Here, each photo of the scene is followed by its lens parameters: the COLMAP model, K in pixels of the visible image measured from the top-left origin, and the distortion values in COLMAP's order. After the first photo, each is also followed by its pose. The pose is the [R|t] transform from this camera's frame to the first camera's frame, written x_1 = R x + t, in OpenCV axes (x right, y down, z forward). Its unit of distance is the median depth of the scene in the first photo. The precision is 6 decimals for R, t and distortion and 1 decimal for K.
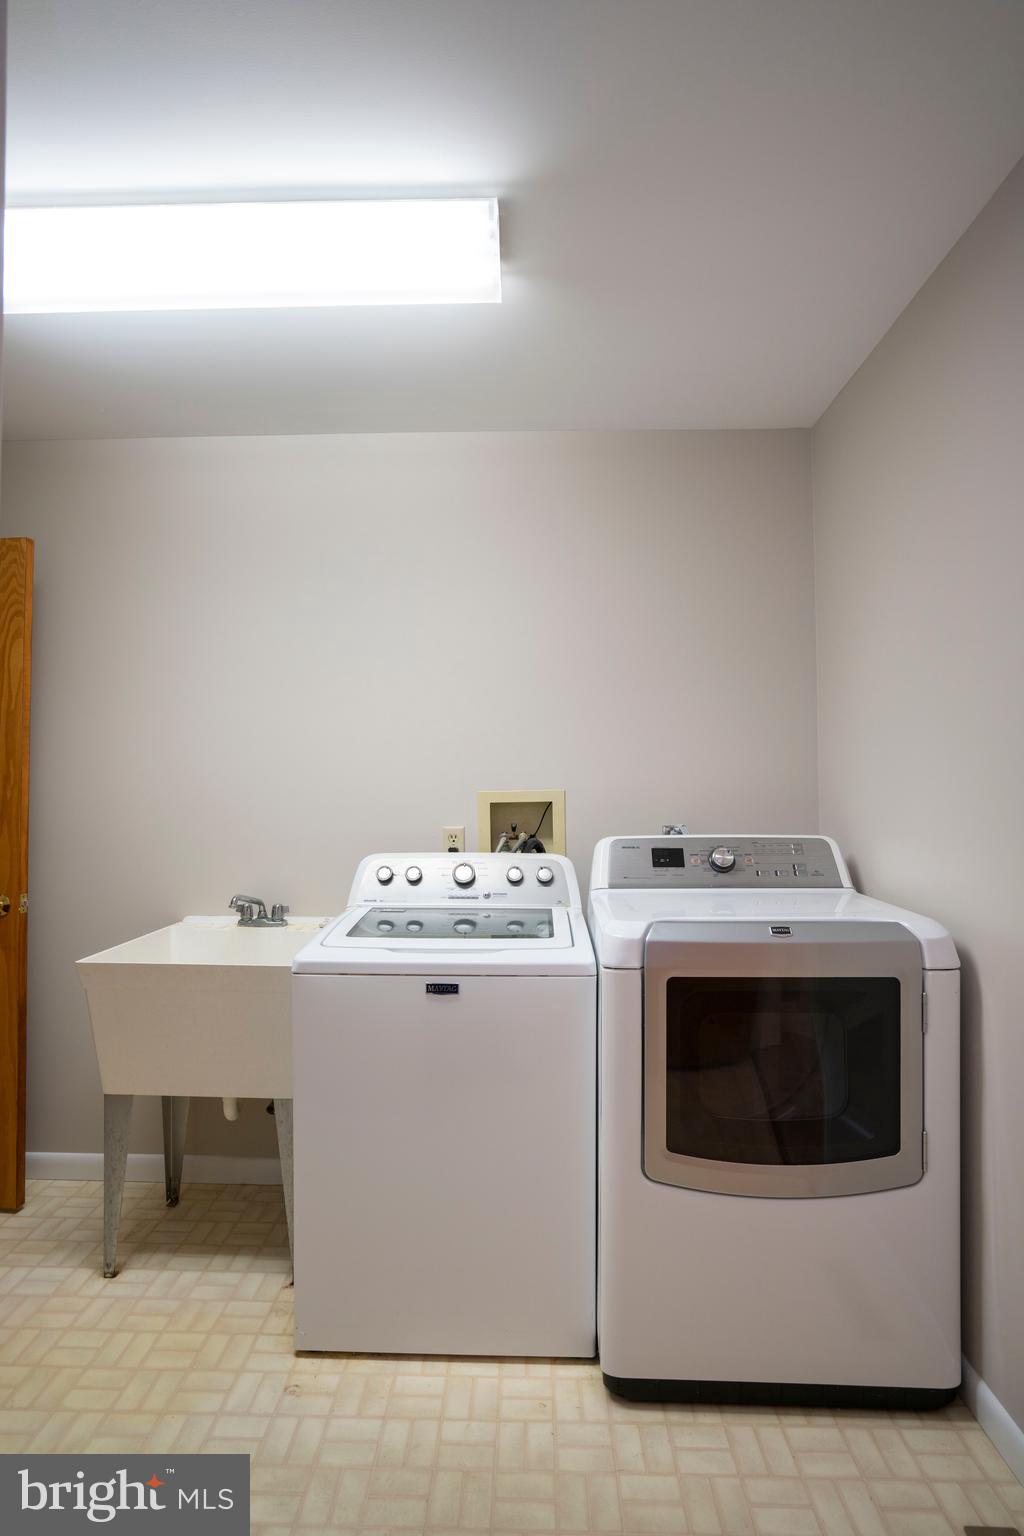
lens RADIAL K [[764.6, 0, 511.6], [0, 764.6, 773.7], [0, 0, 1]] dist [-0.029406, 0.013622]
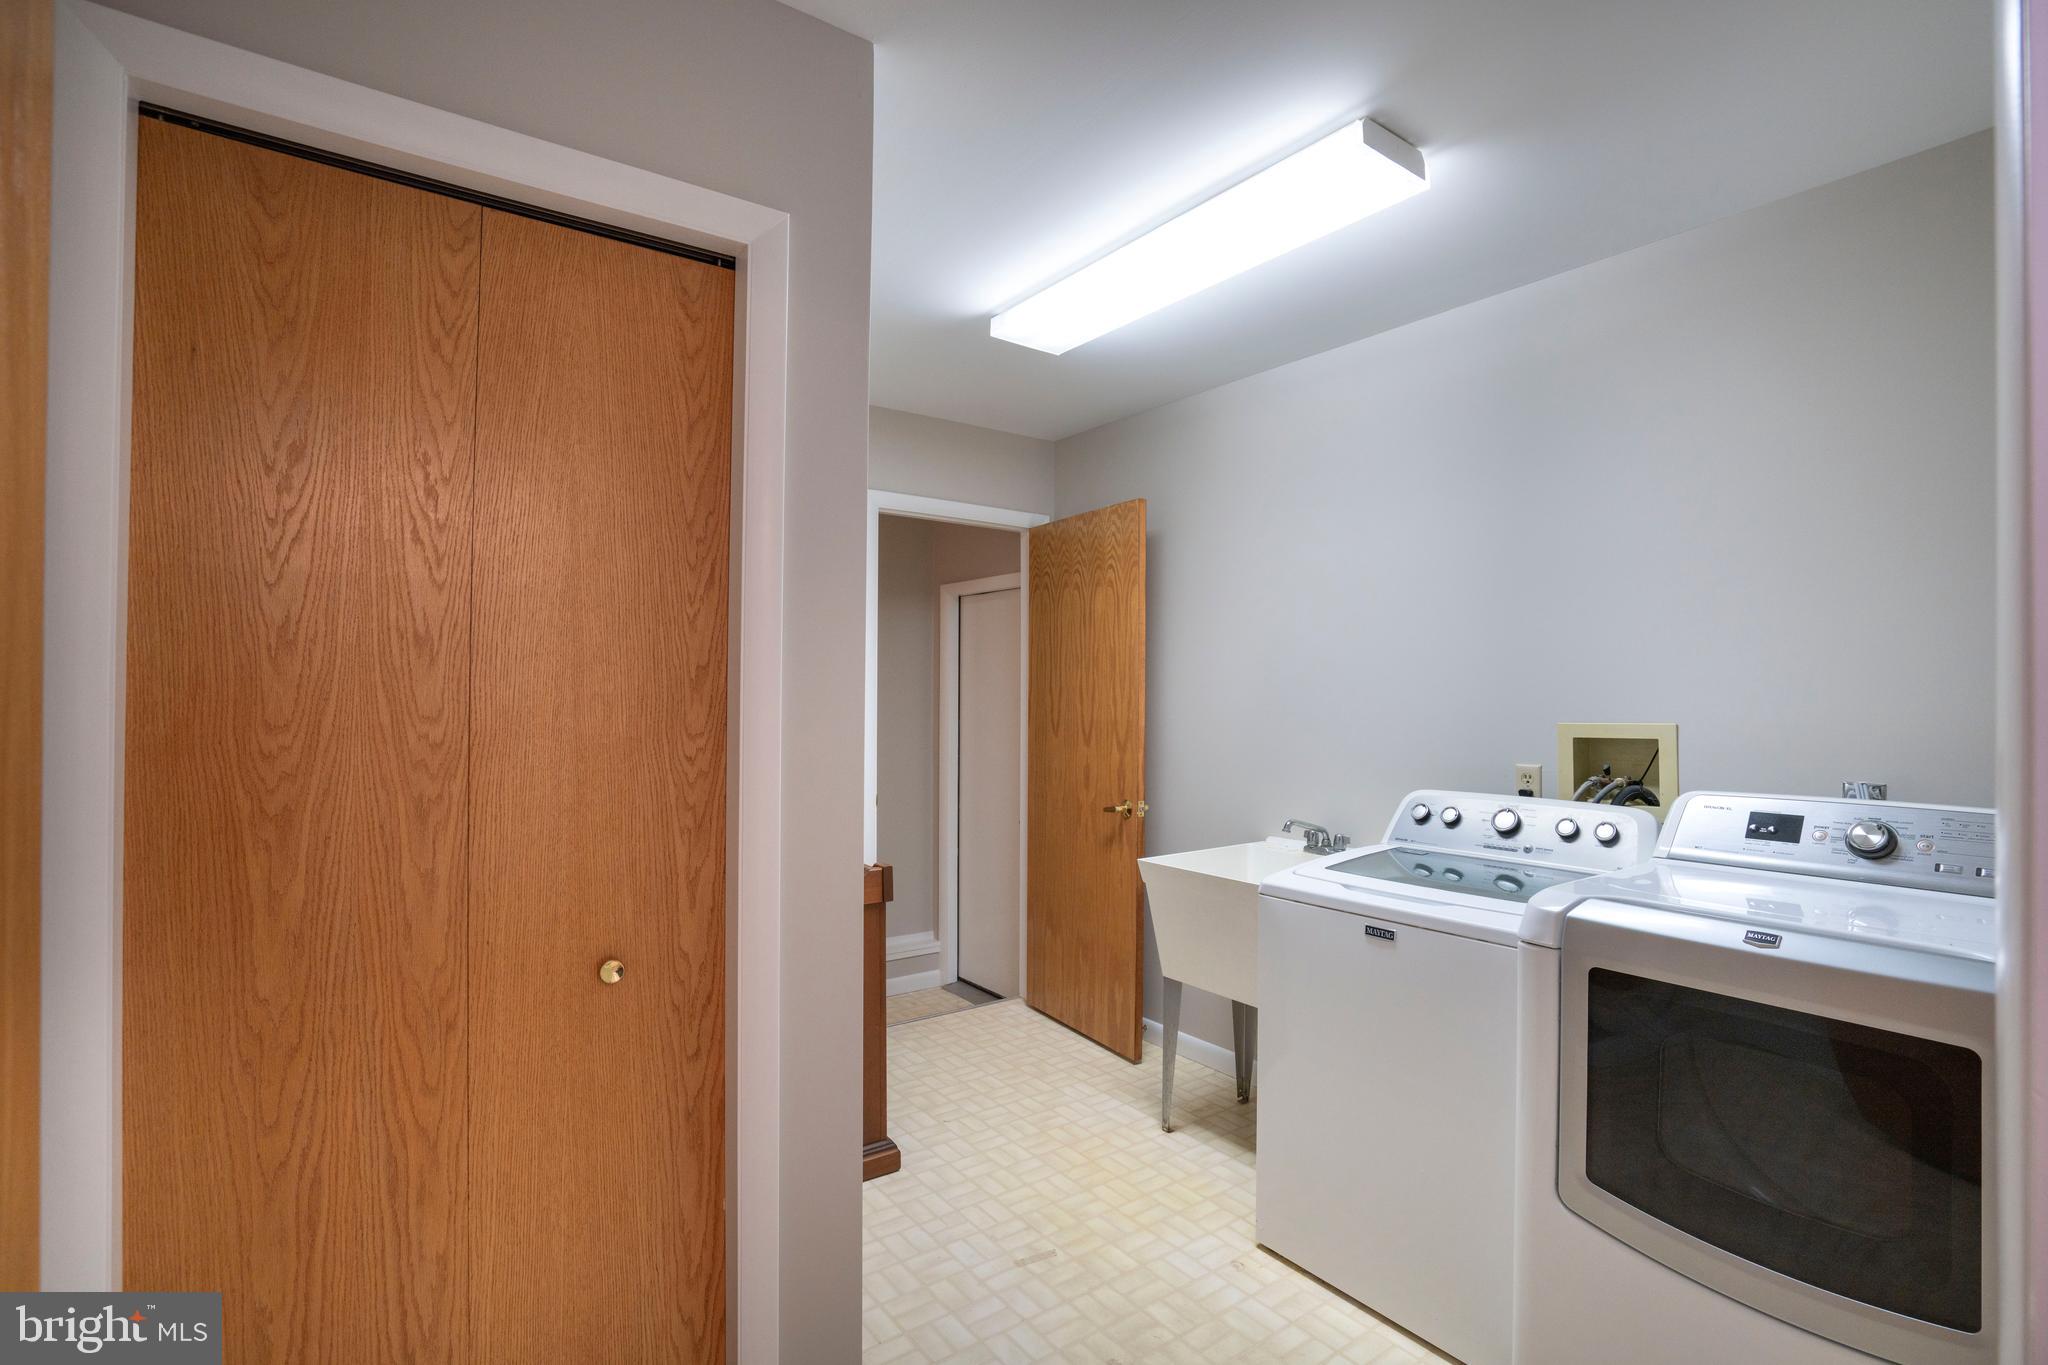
lens RADIAL K [[956.6, 0, 1024.0], [0, 956.6, 682.5], [0, 0, 1]] dist [-0.076495, 0.040368]
pose [[0.608211, -0.006843, -0.793746, 0.462809], [0.011509, 0.999934, 0.000198, -0.029505], [0.793692, -0.009256, 0.608249, -0.053156]]
